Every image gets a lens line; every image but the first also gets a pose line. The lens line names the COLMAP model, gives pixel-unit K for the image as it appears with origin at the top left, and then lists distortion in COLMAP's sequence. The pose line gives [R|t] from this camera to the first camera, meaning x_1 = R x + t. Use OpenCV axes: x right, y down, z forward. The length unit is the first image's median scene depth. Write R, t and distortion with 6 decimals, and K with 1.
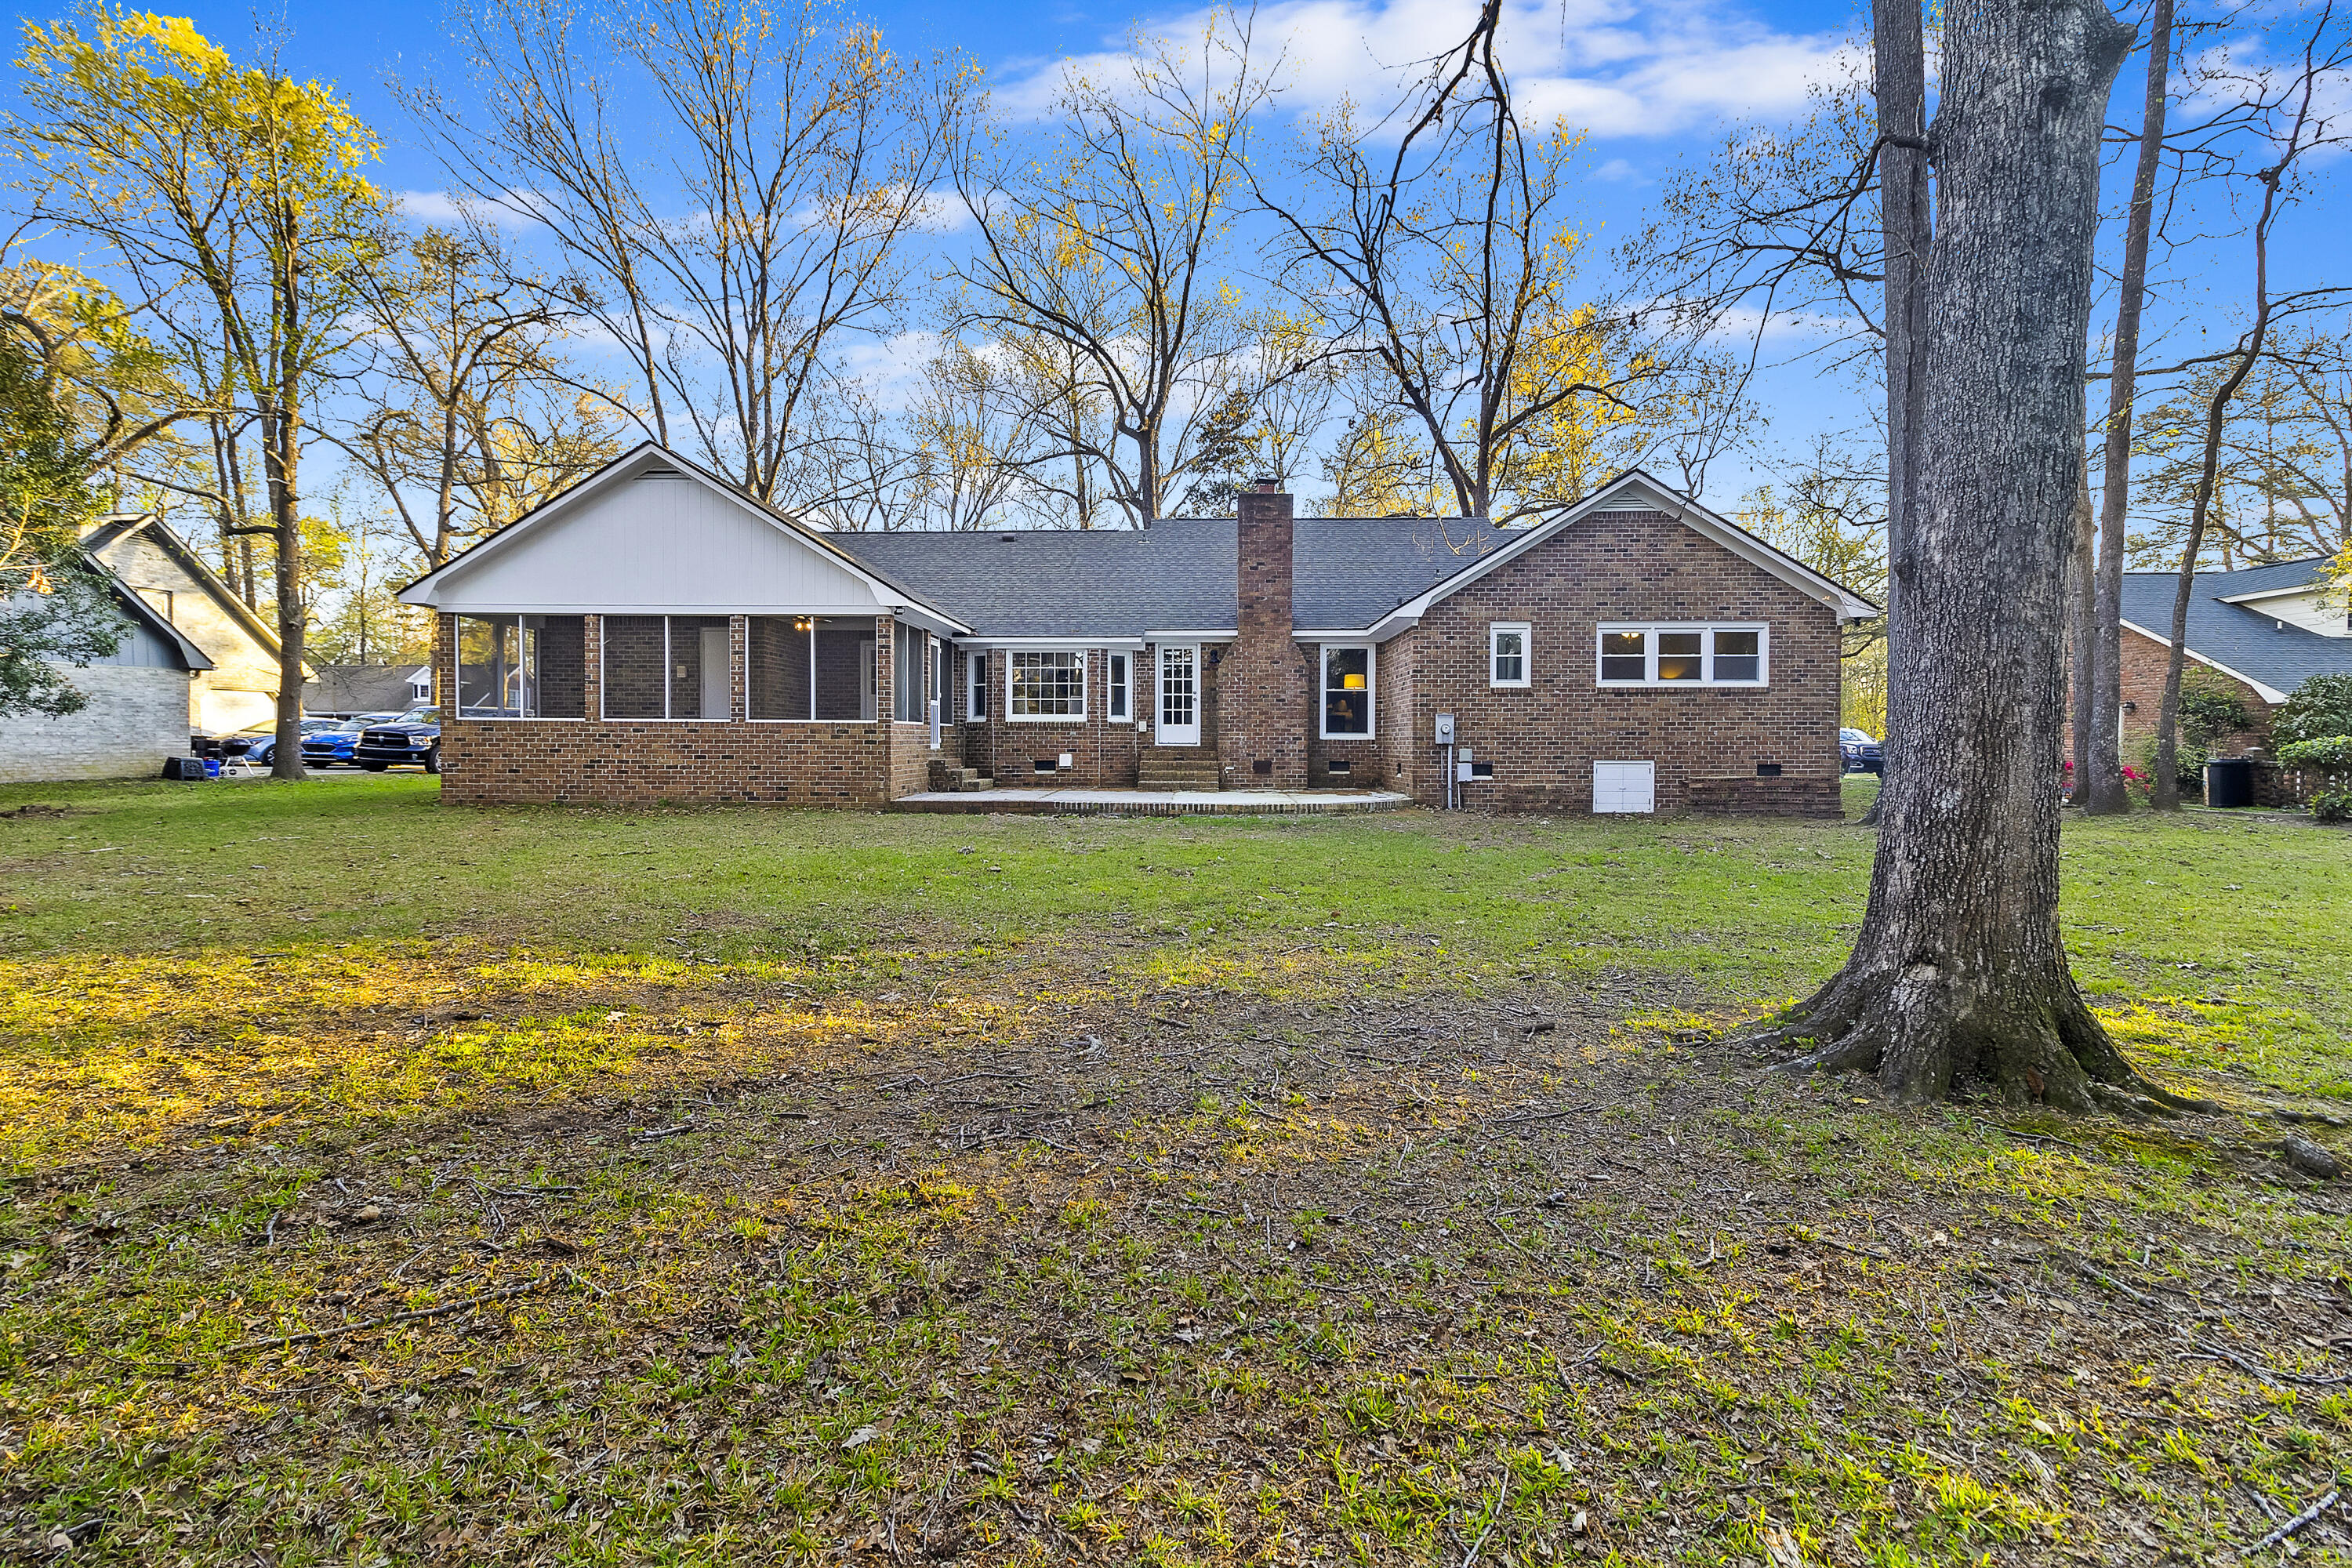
lens RADIAL K [[1088.5, 0, 1175.8], [0, 1088.5, 745.0], [0, 0, 1]] dist [-0.002234, -0.000241]
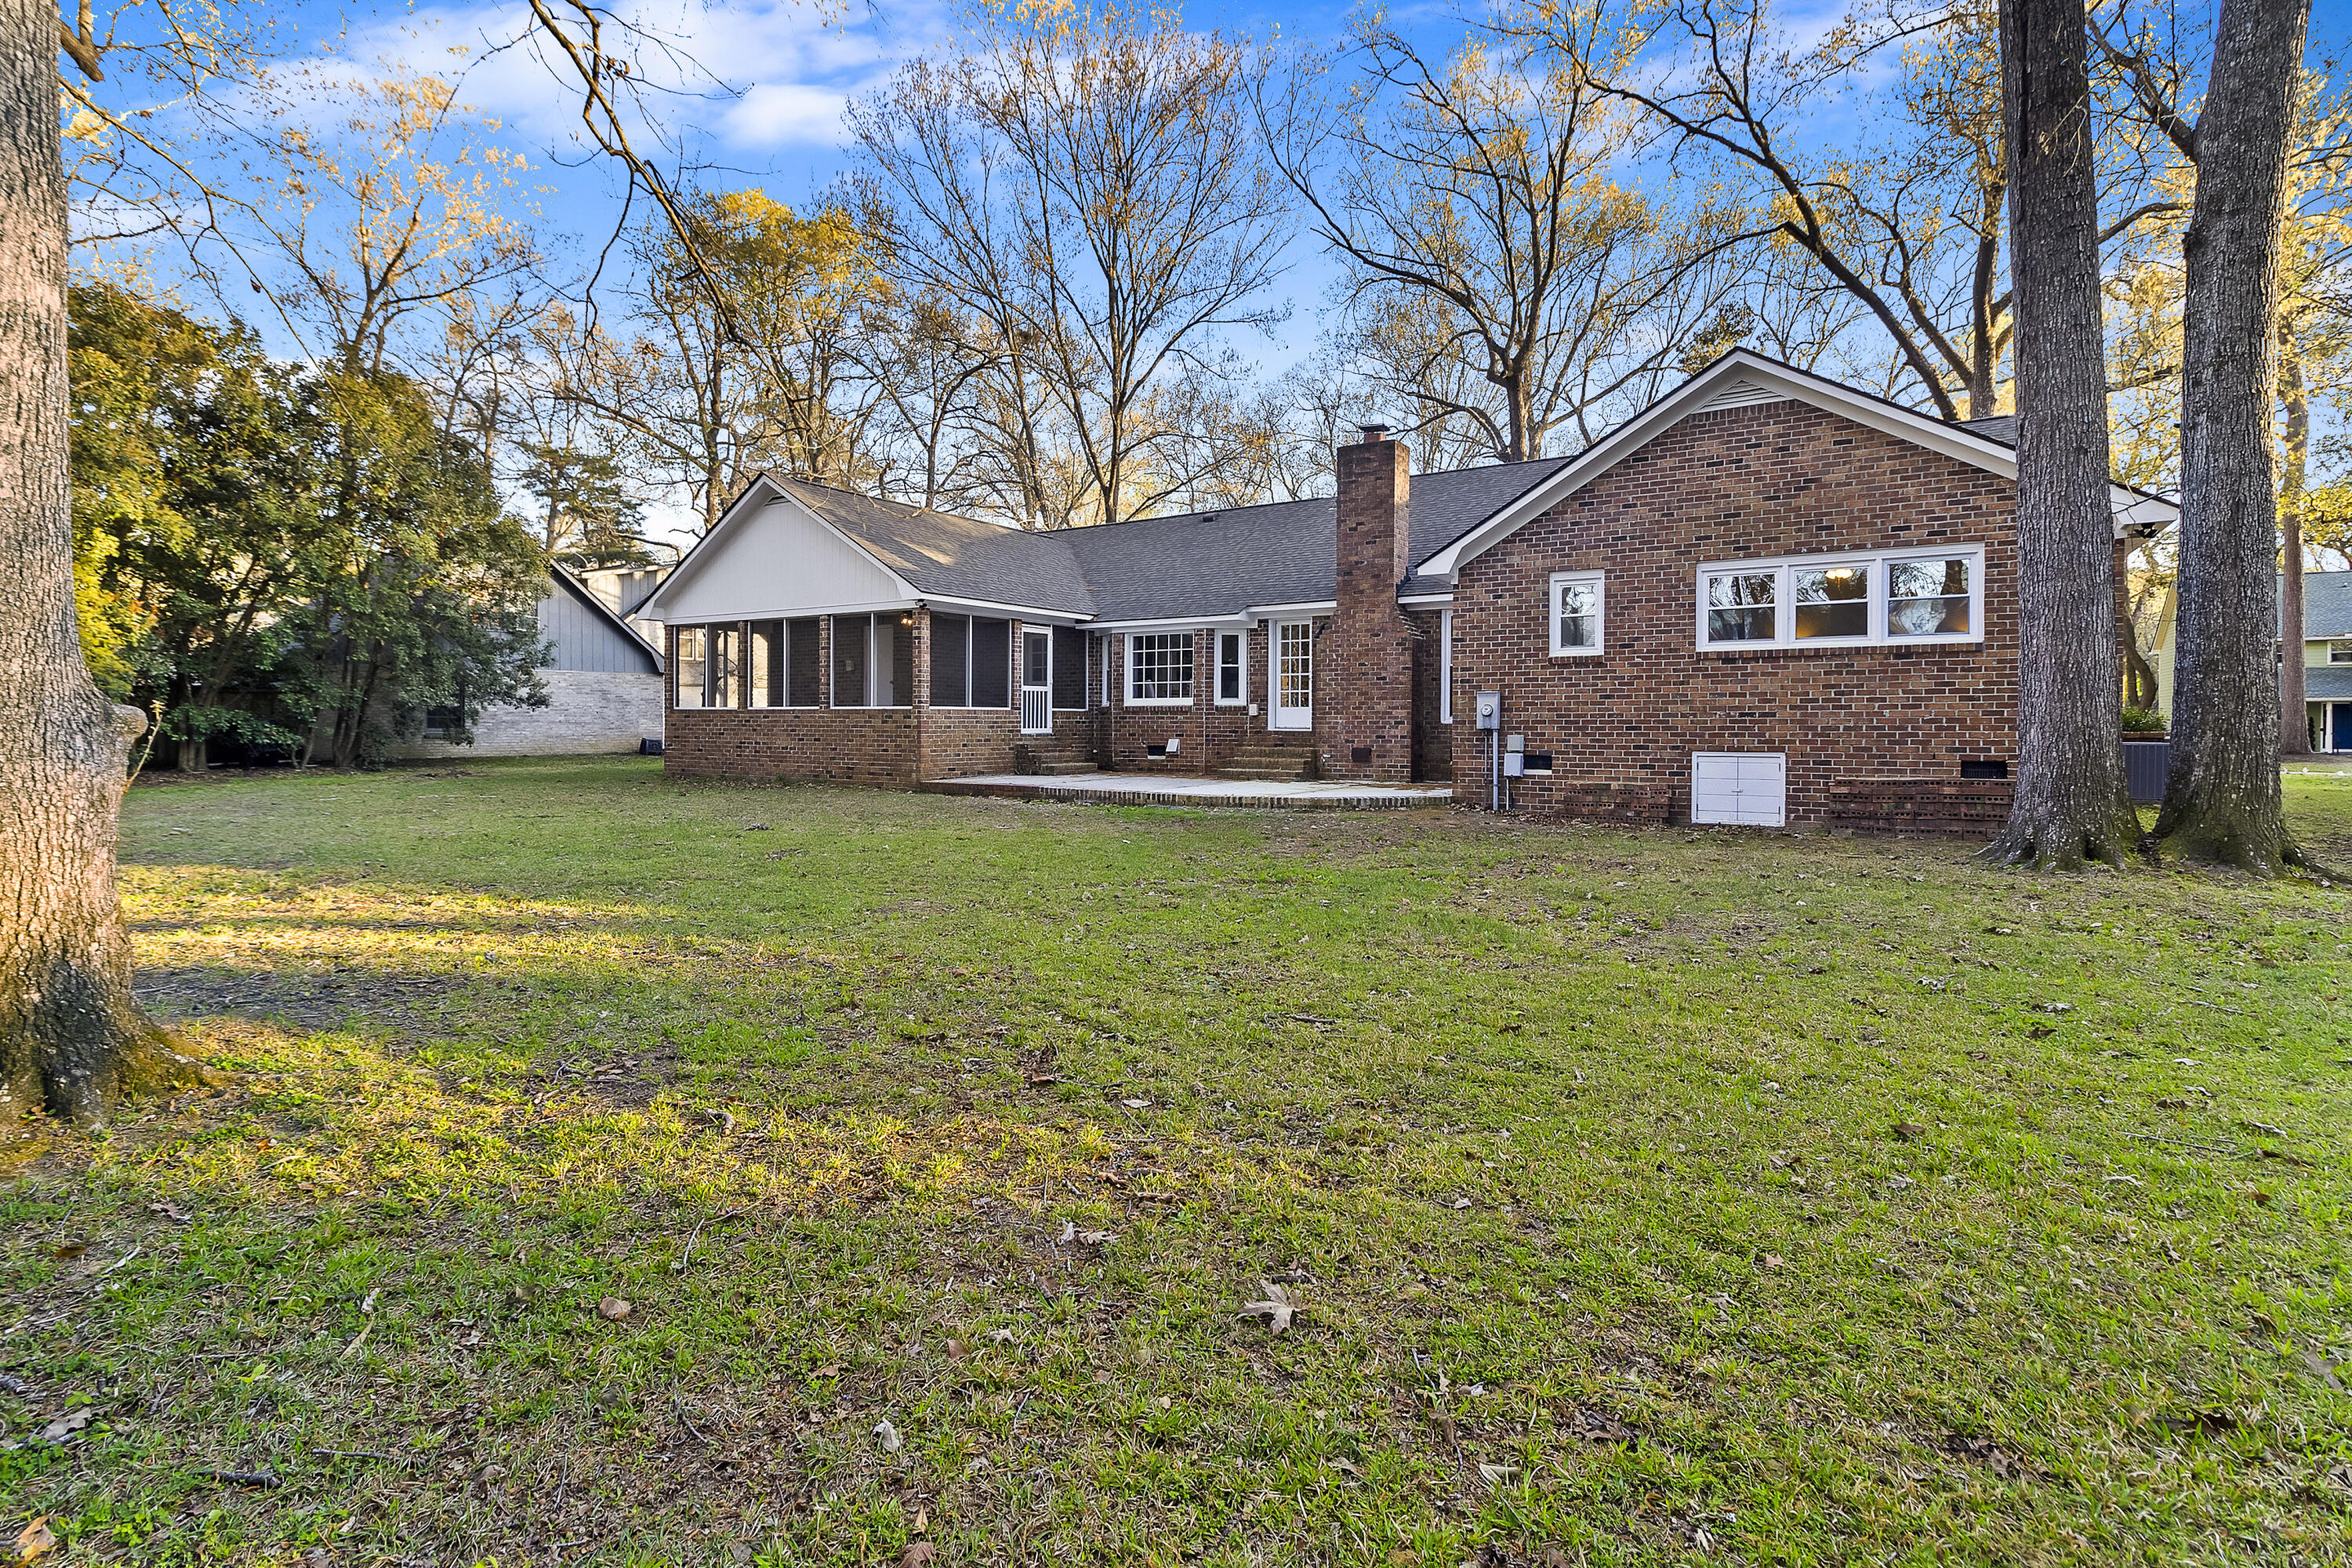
lens RADIAL K [[1118.4, 0, 1175.8], [0, 1118.4, 719.6], [0, 0, 1]] dist [0.000085, 0.000038]
pose [[0.856133, -0.003284, -0.516745, 0.422164], [-0.000888, 0.999969, -0.007827, -0.001090], [0.516754, 0.007159, 0.856104, 0.153725]]
